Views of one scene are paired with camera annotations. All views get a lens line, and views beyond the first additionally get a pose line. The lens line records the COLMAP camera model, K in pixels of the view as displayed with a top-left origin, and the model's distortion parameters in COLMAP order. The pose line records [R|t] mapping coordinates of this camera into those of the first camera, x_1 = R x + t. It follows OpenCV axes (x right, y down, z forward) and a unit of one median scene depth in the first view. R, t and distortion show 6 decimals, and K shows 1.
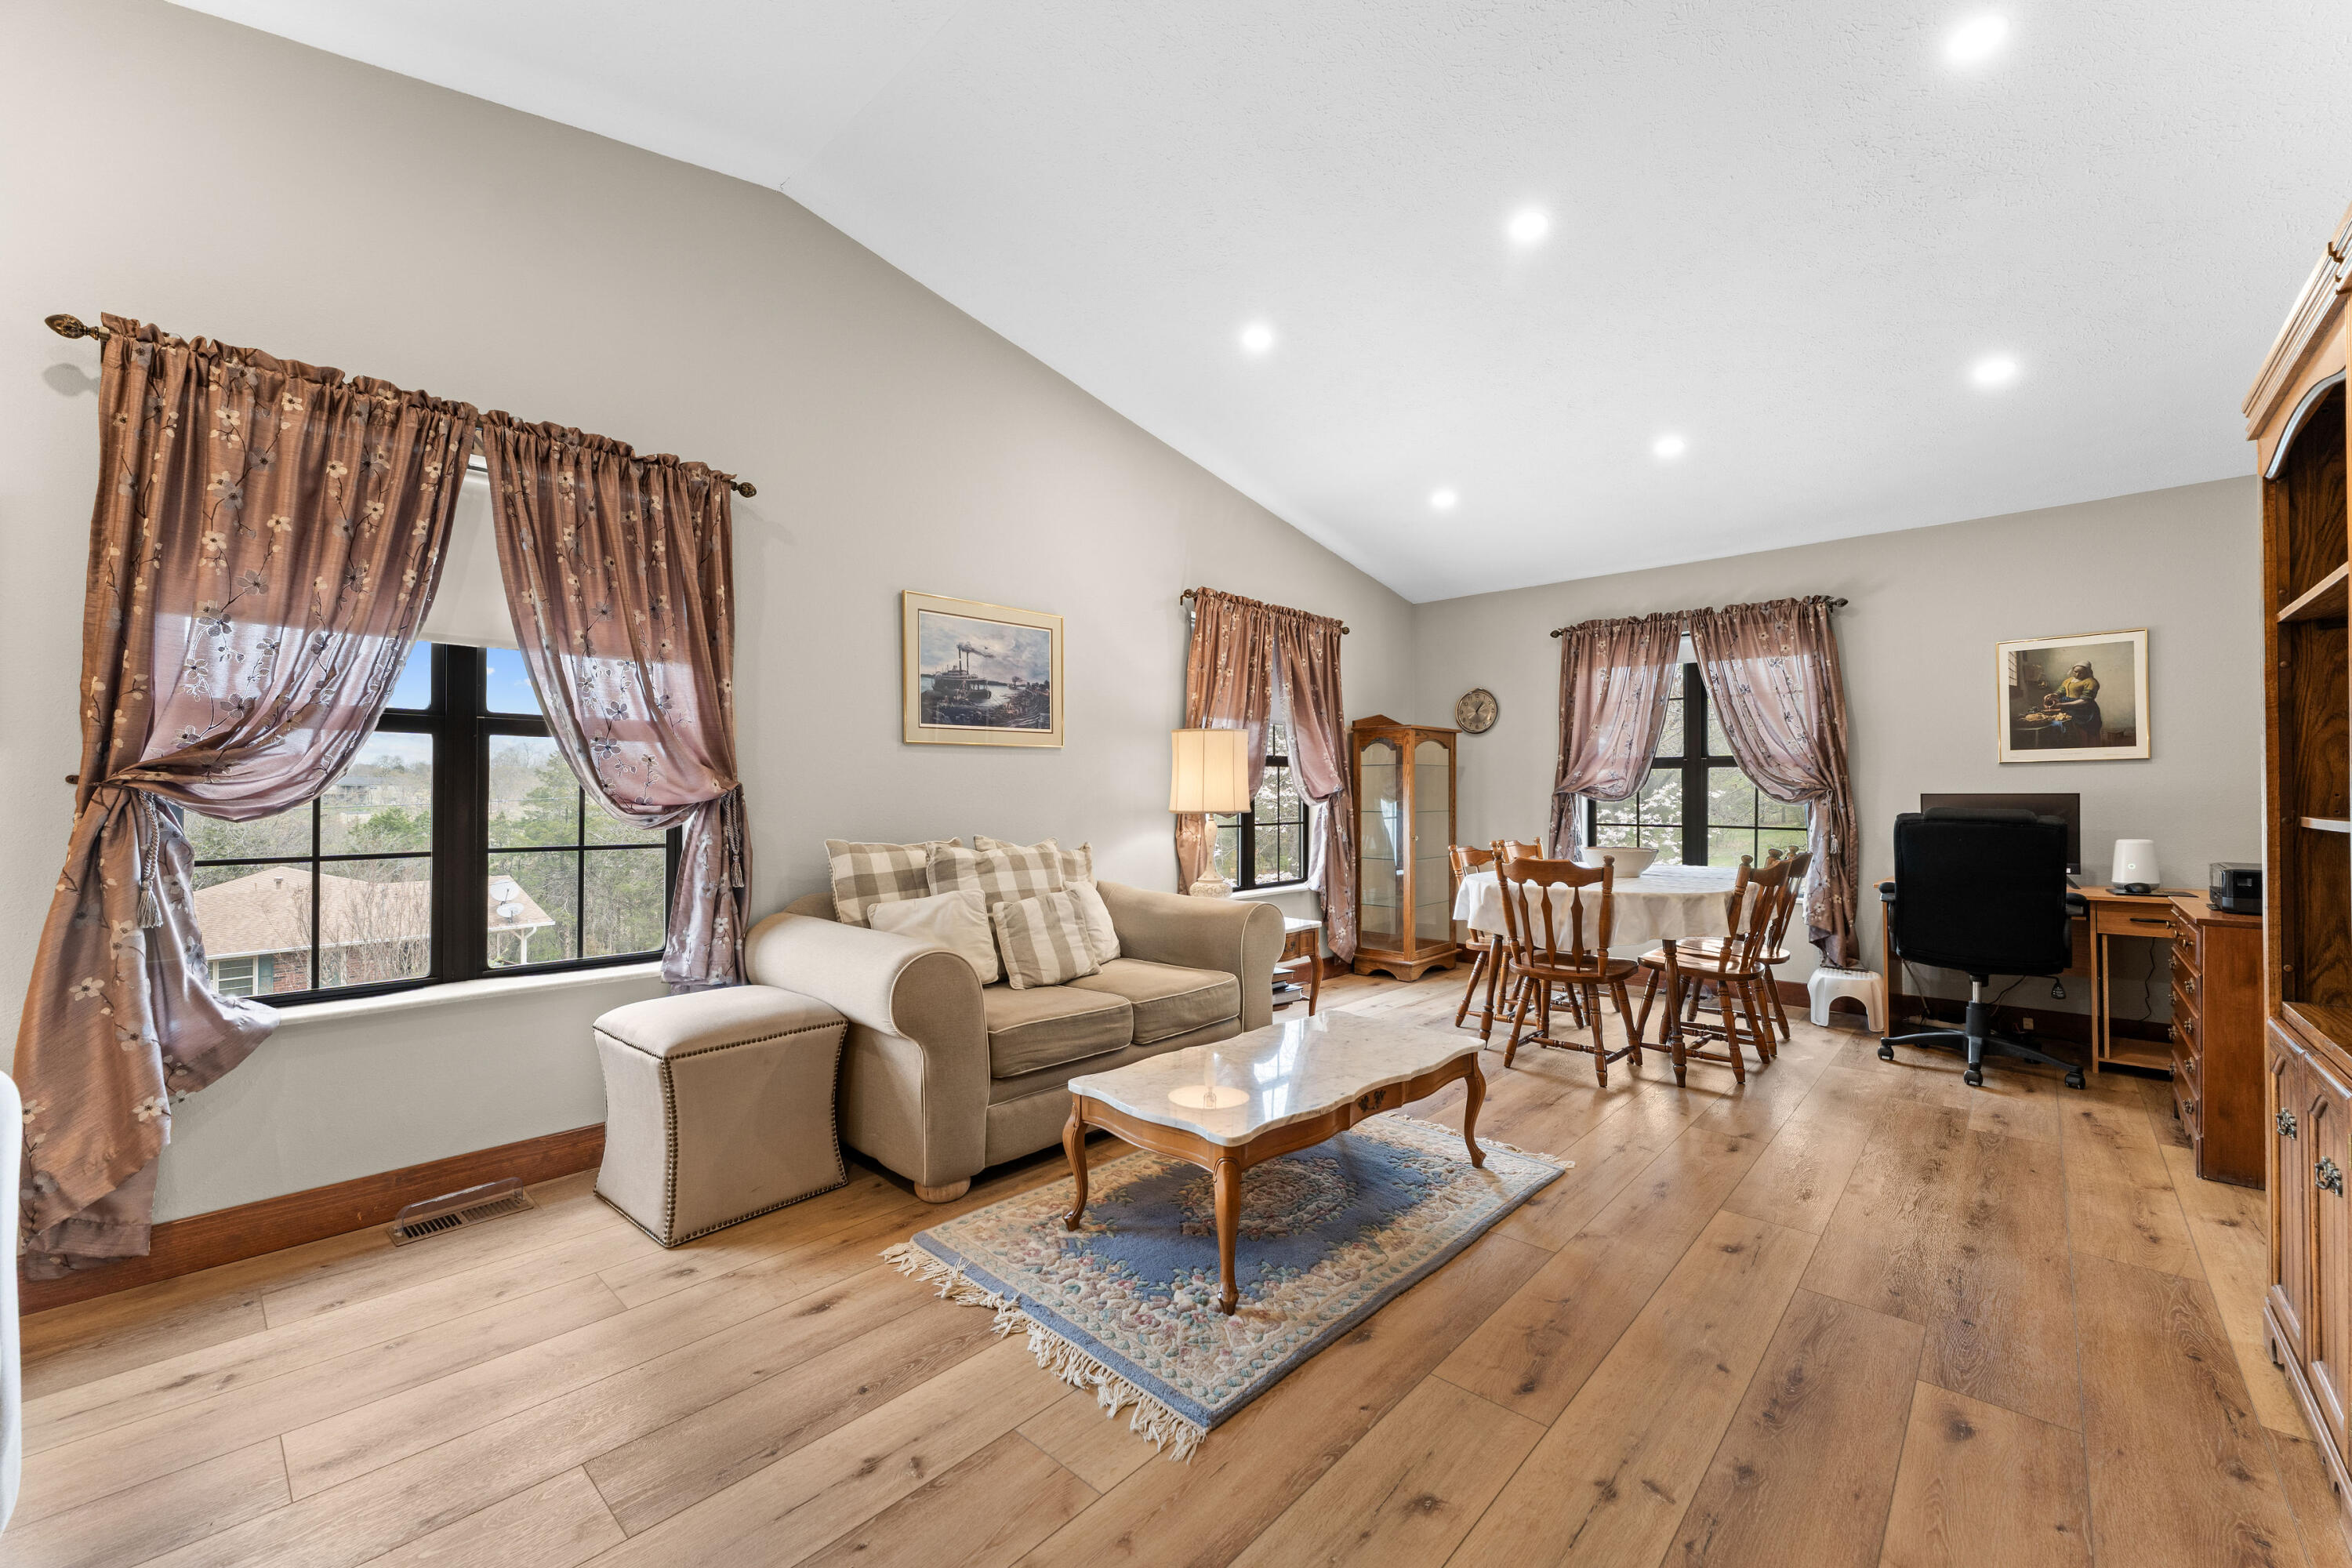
lens RADIAL K [[934.3, 0, 1162.3], [0, 934.3, 788.4], [0, 0, 1]] dist [0.000674, -0.000467]
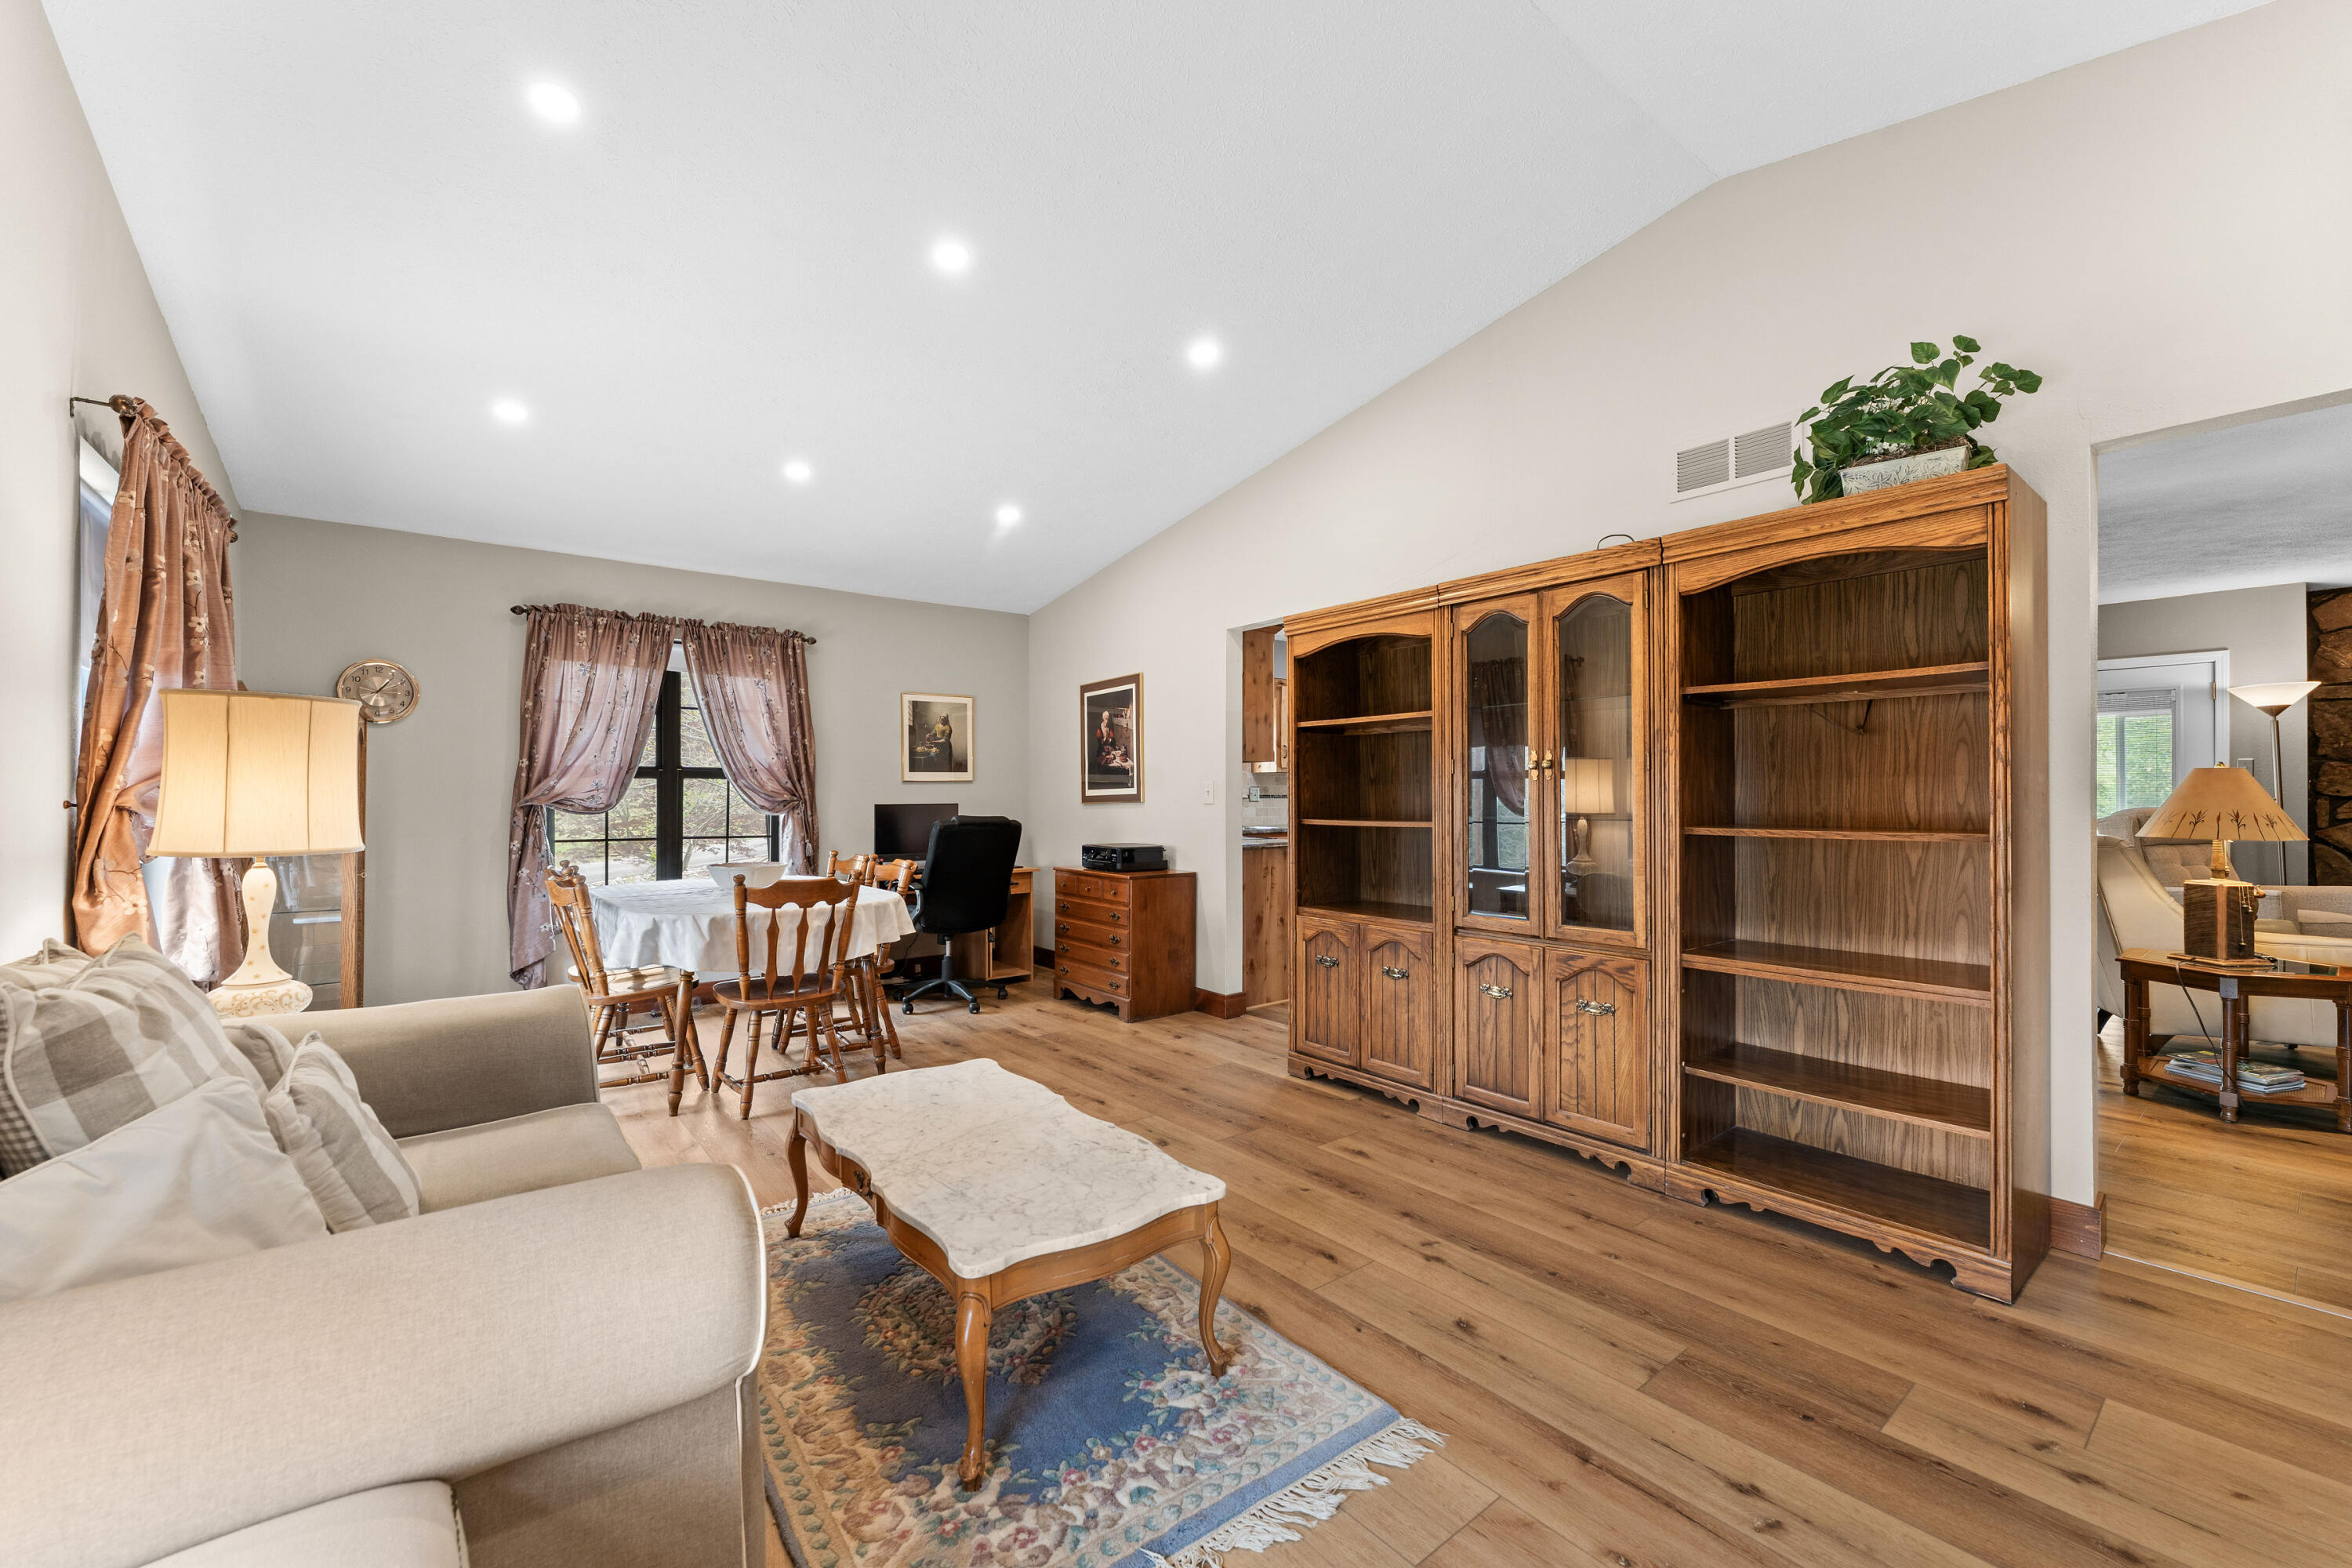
lens RADIAL K [[934.3, 0, 1175.7], [0, 934.3, 790.5], [0, 0, 1]] dist [0.000674, -0.000467]
pose [[0.145610, 0.004920, 0.989330, -0.535247], [-0.005400, 0.999977, -0.004178, -0.014078], [-0.989327, -0.004734, 0.145633, 0.559535]]
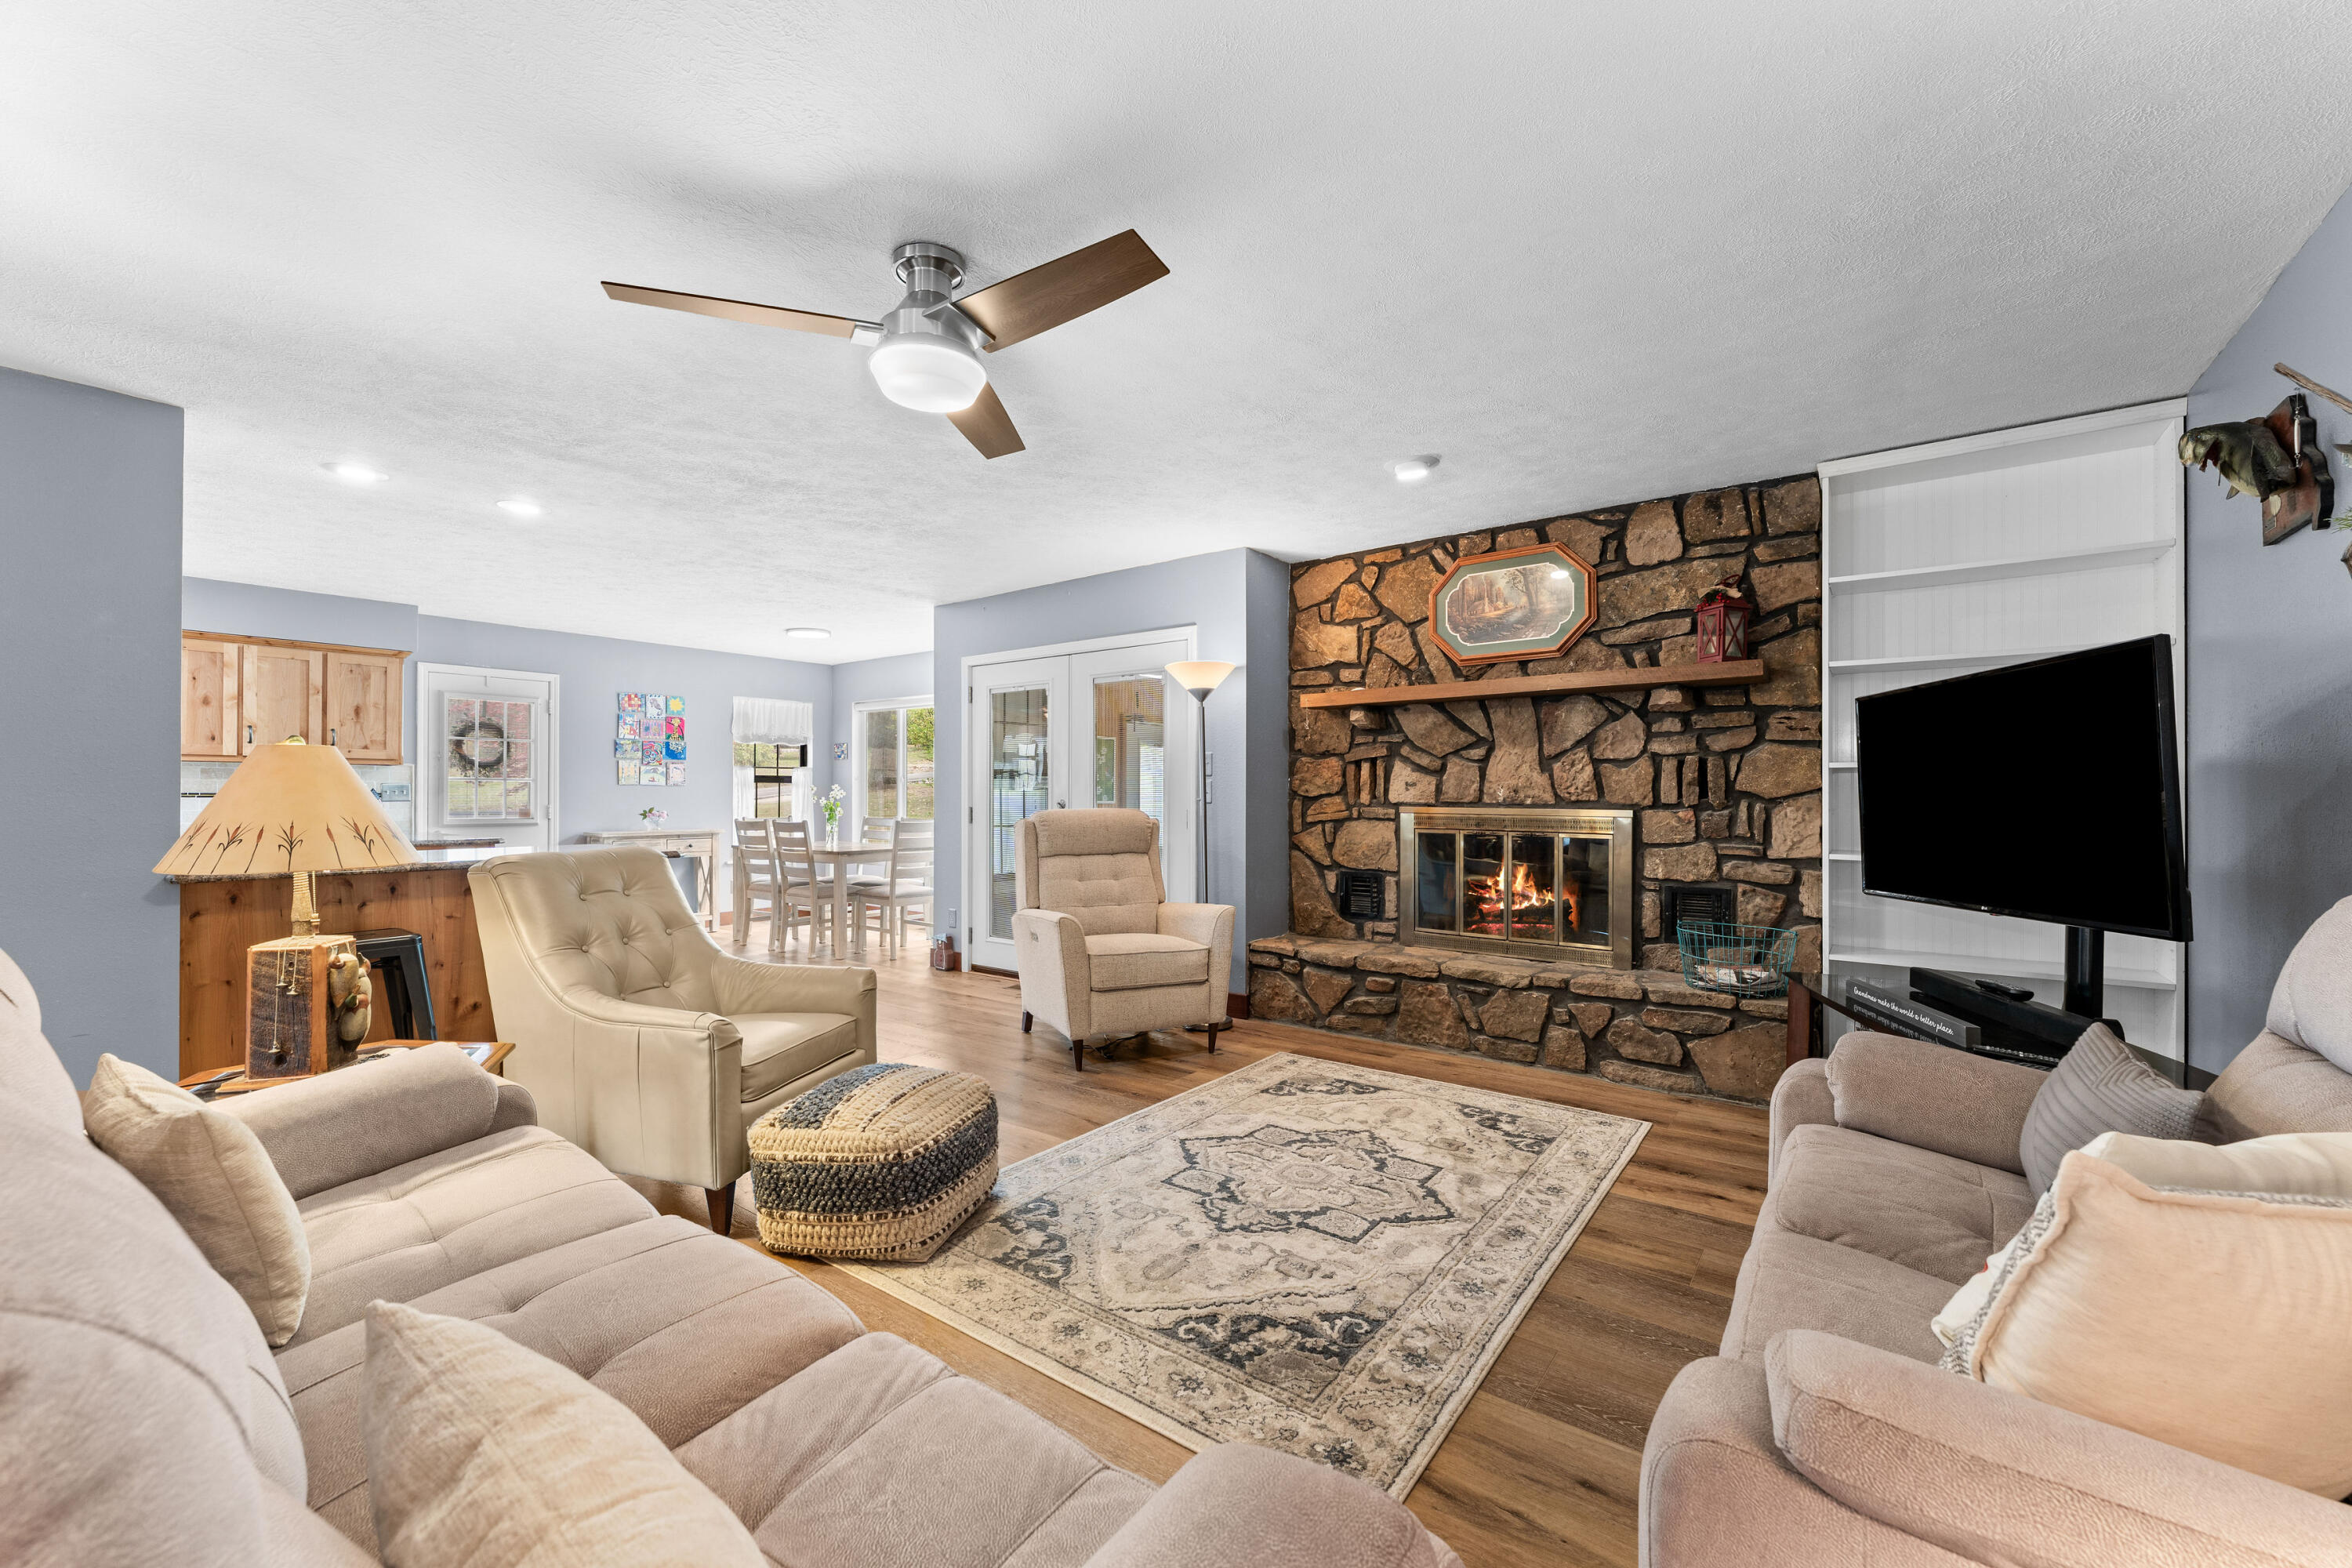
lens RADIAL K [[934.3, 0, 1171.0], [0, 934.3, 789.7], [0, 0, 1]] dist [0.000674, -0.000467]
pose [[-0.103984, 0.004723, 0.994568, 0.021902], [-0.007395, 0.999957, -0.005522, -0.022979], [-0.994551, -0.007929, -0.103944, -1.004736]]
